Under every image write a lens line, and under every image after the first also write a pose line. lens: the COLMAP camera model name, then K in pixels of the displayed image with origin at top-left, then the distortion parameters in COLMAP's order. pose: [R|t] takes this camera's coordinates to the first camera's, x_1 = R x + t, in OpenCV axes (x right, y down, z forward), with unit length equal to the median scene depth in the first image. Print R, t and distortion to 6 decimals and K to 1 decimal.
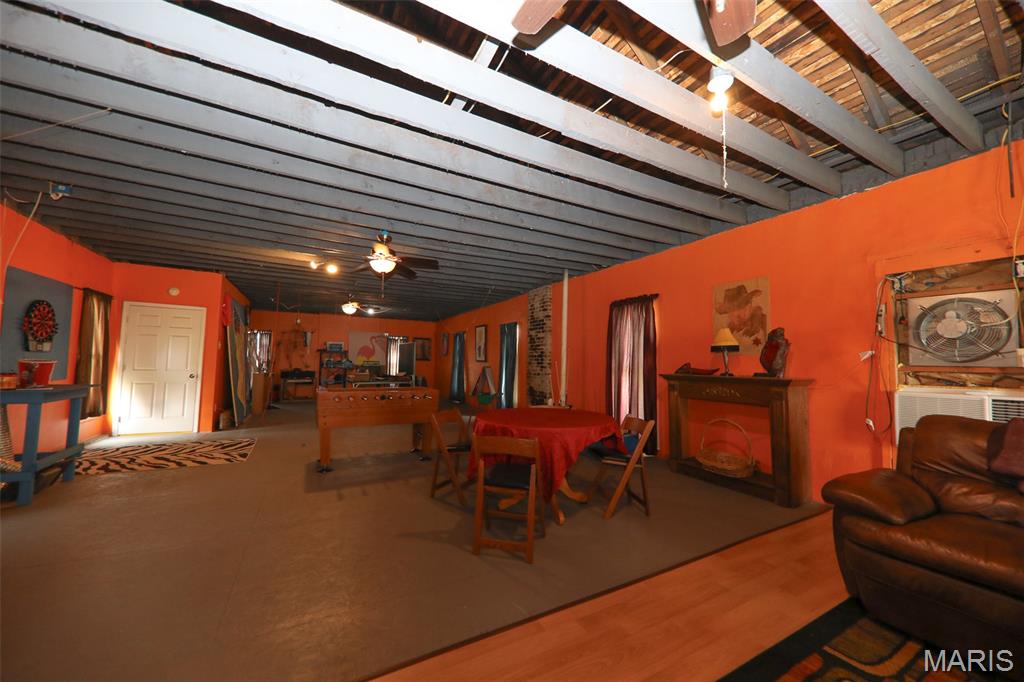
lens RADIAL K [[383.7, 0, 519.6], [0, 383.7, 342.6], [0, 0, 1]] dist [-0.002252, -0.000199]
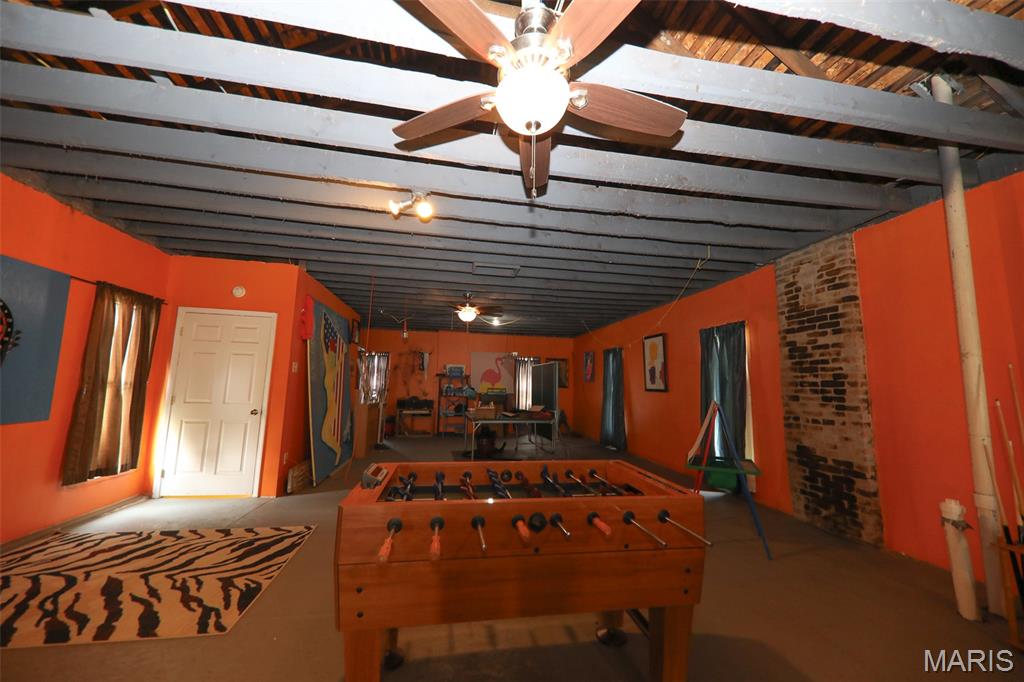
lens RADIAL K [[383.7, 0, 510.4], [0, 383.7, 340.2], [0, 0, 1]] dist [-0.002252, -0.000199]
pose [[0.946398, -0.033560, -0.321254, -0.159538], [0.010492, 0.997257, -0.073269, 0.011041], [0.322832, 0.065971, 0.944154, 0.399041]]
